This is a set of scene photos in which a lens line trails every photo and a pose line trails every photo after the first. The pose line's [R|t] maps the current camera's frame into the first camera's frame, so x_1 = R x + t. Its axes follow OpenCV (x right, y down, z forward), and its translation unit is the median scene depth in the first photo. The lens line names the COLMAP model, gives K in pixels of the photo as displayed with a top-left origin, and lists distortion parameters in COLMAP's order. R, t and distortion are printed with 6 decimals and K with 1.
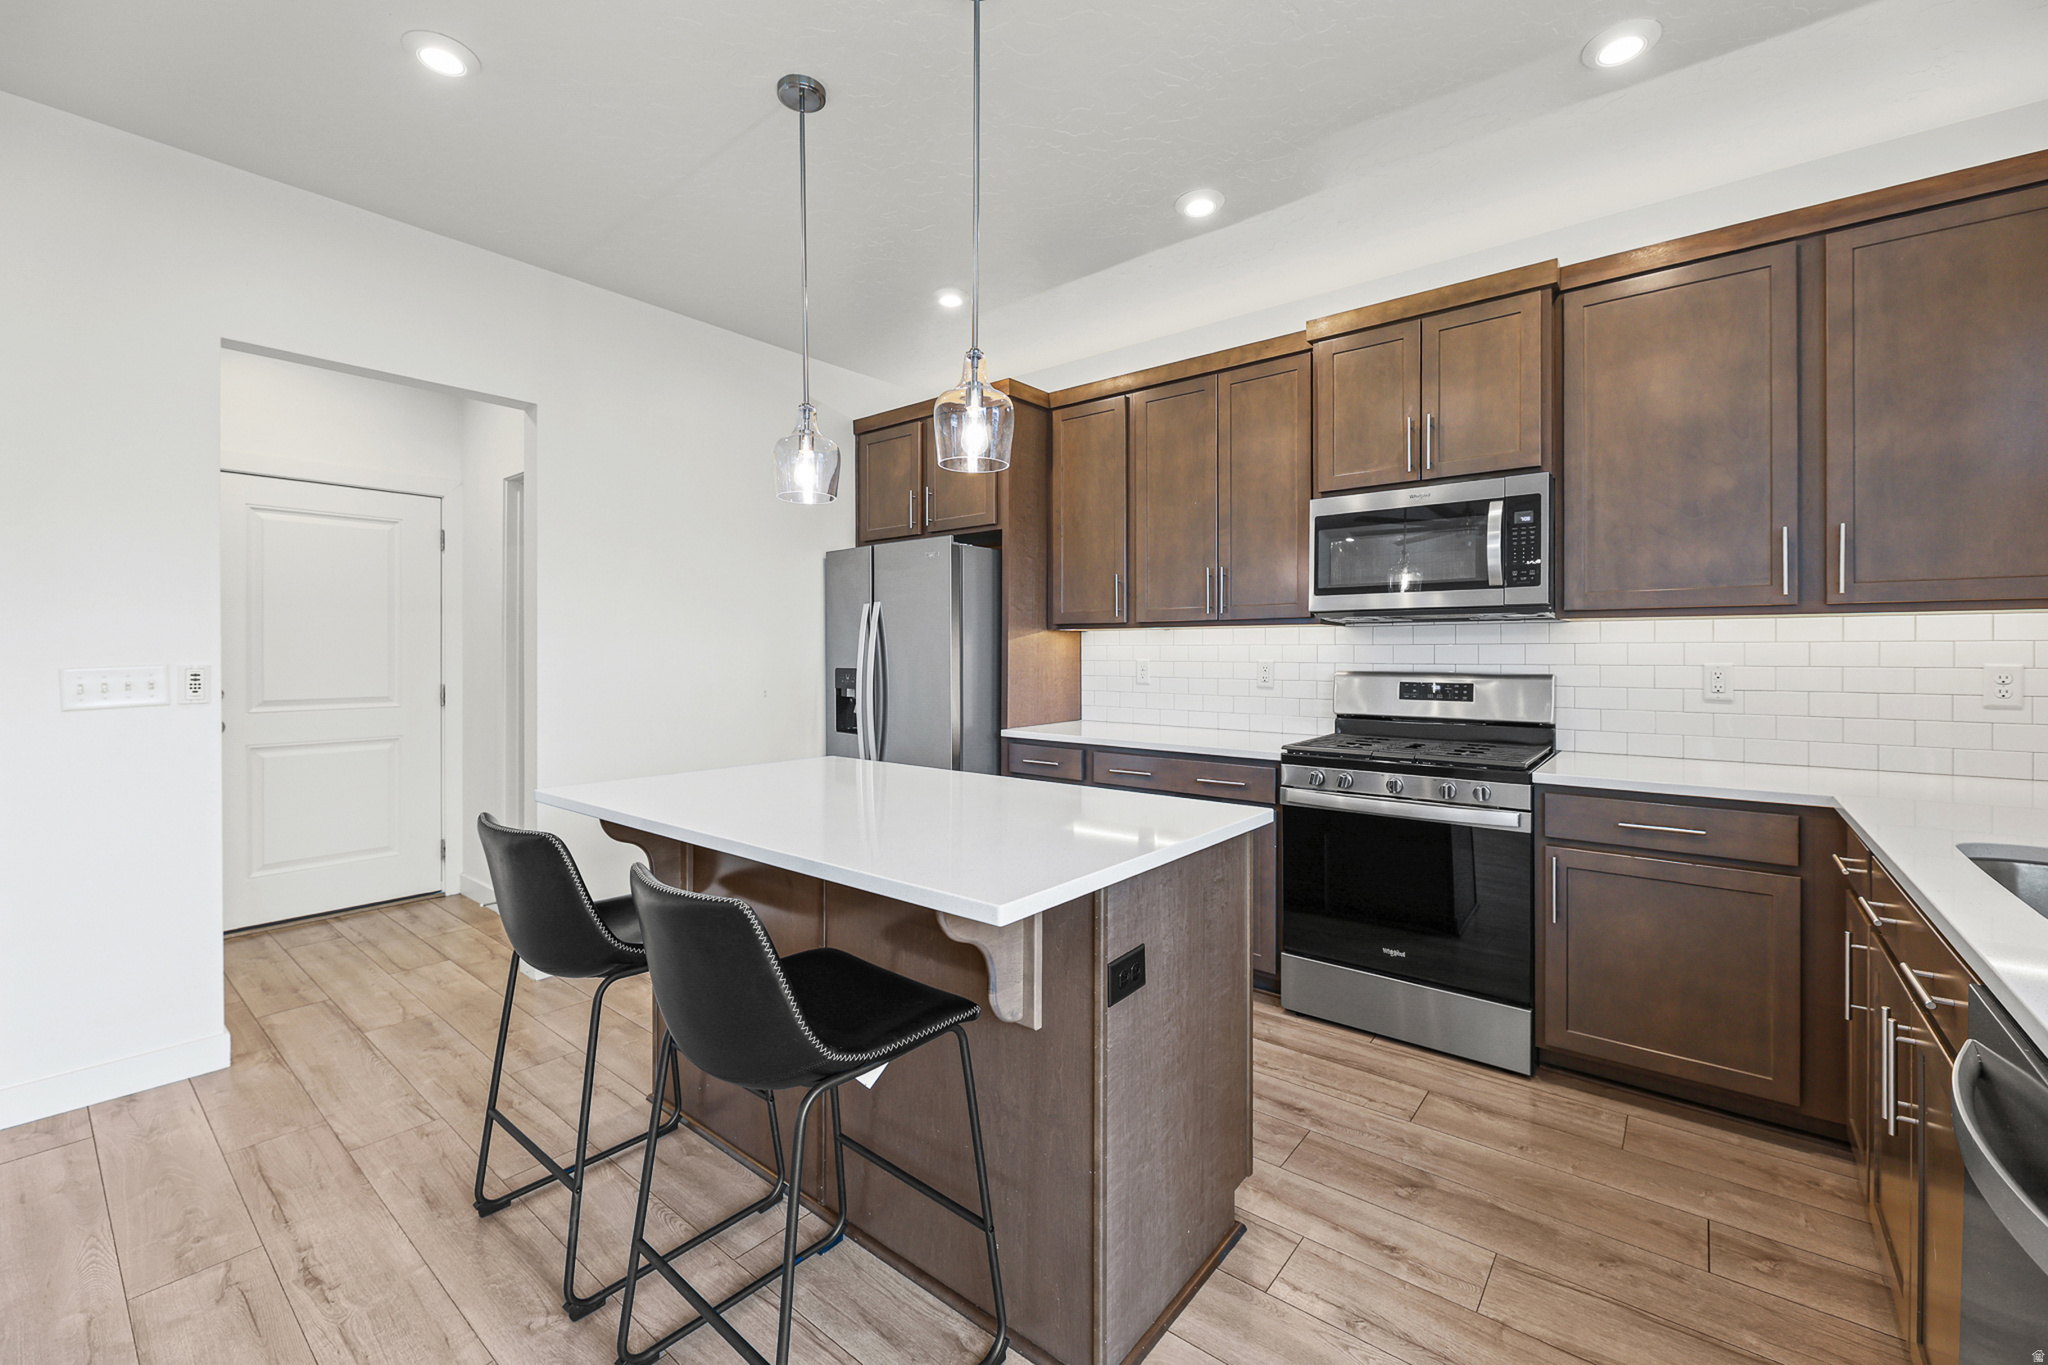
lens RADIAL K [[850.1, 0, 1024.6], [0, 850.1, 651.5], [0, 0, 1]] dist [0.000476, -0.000098]
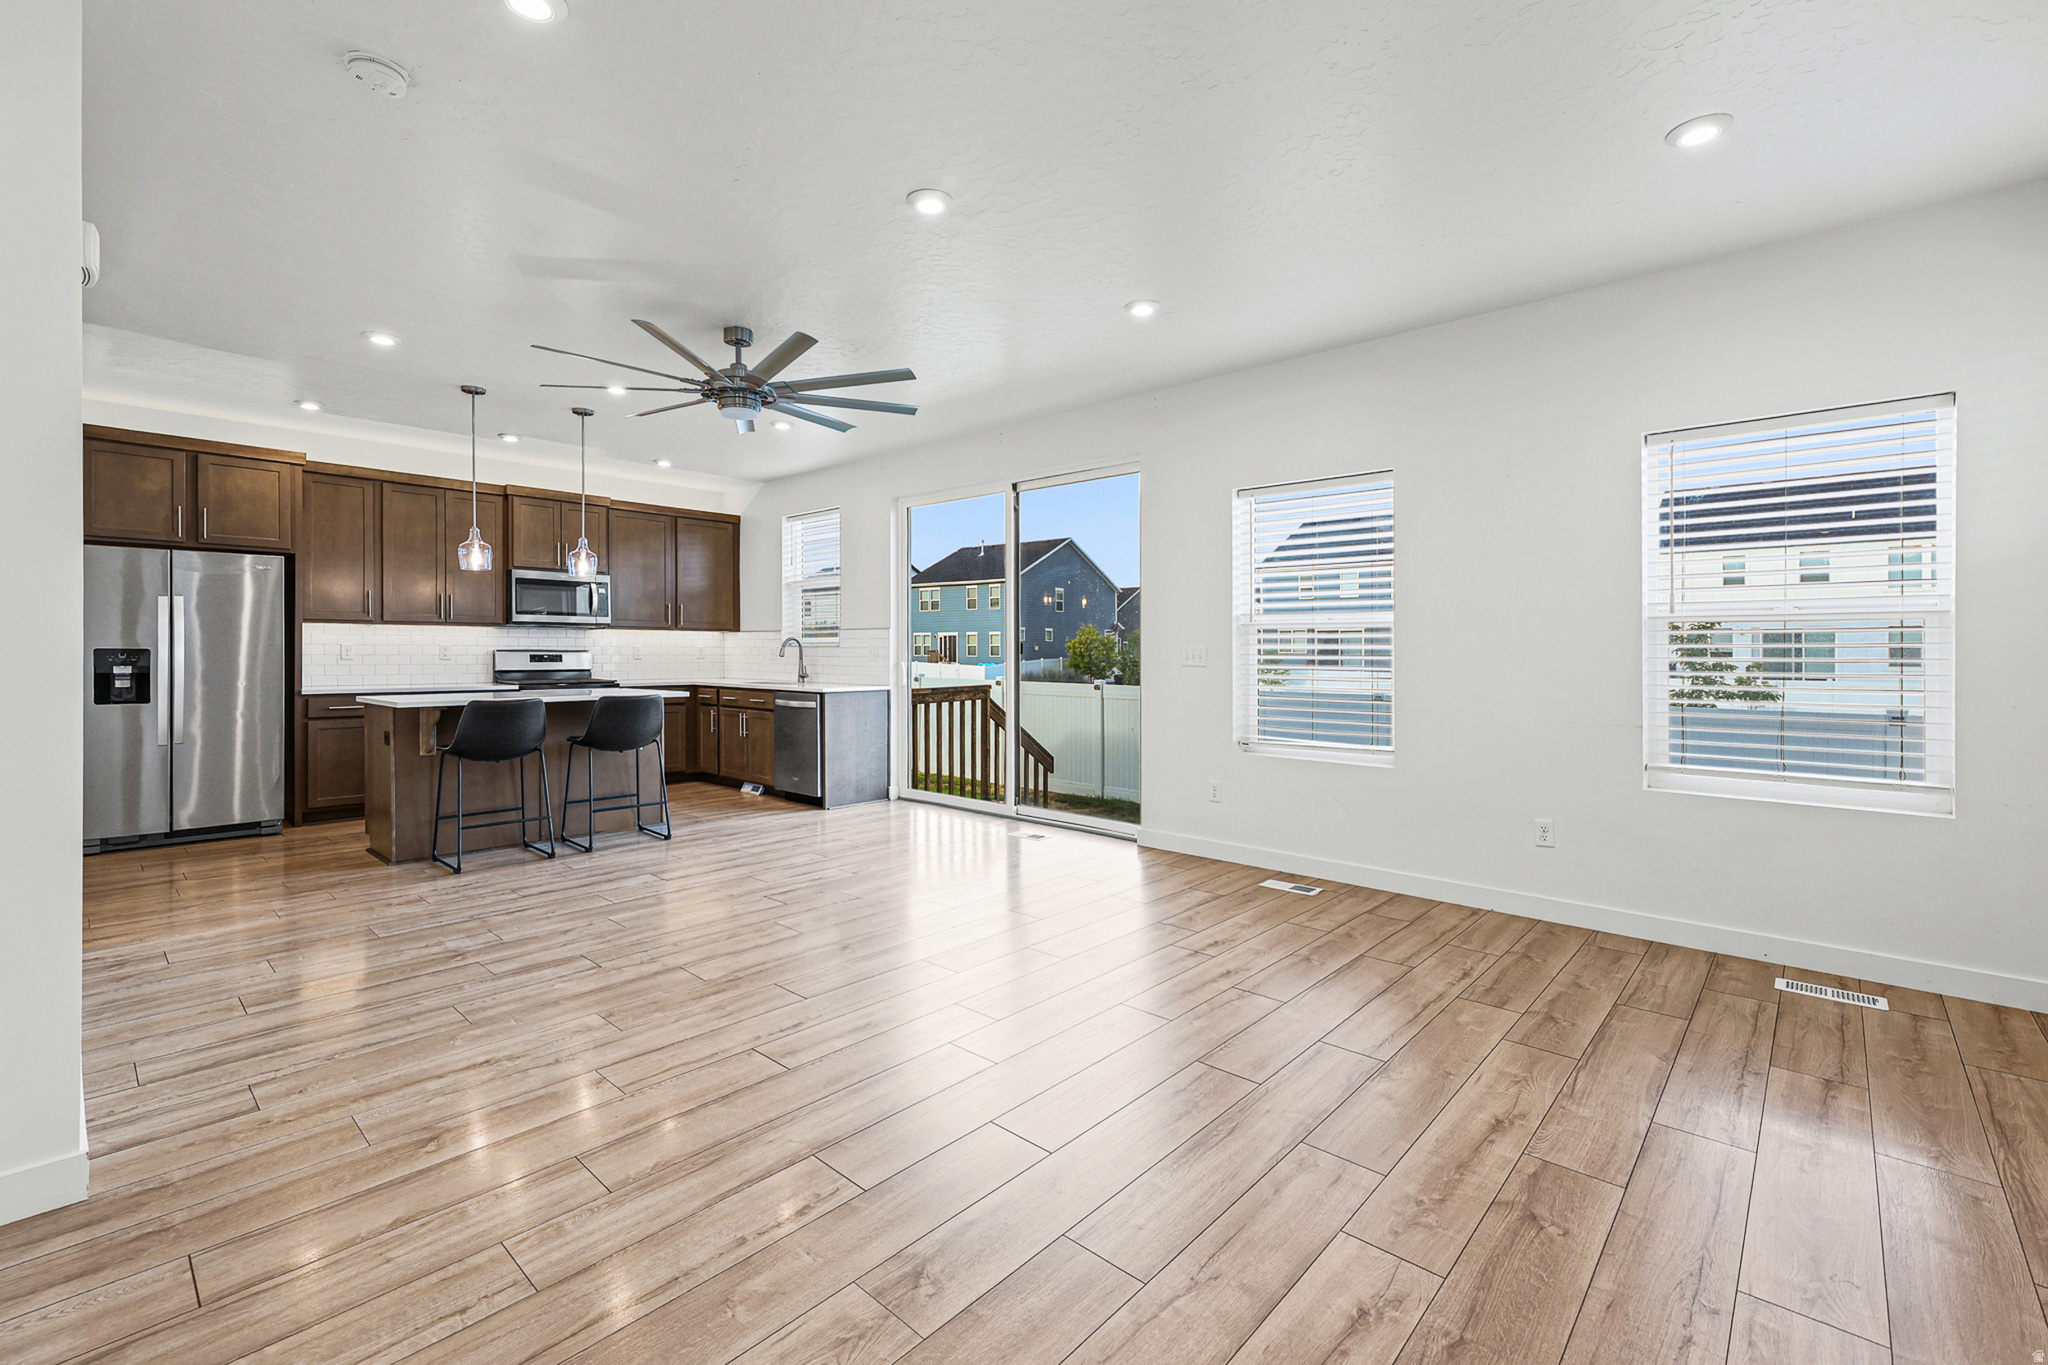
lens RADIAL K [[911.5, 0, 996.0], [0, 911.5, 666.0], [0, 0, 1]] dist [0.017539, 0.000743]
pose [[0.100391, -0.009657, 0.994901, -2.184074], [-0.001654, 0.999950, 0.009873, 0.048914], [-0.994947, -0.002637, 0.100370, -0.530977]]
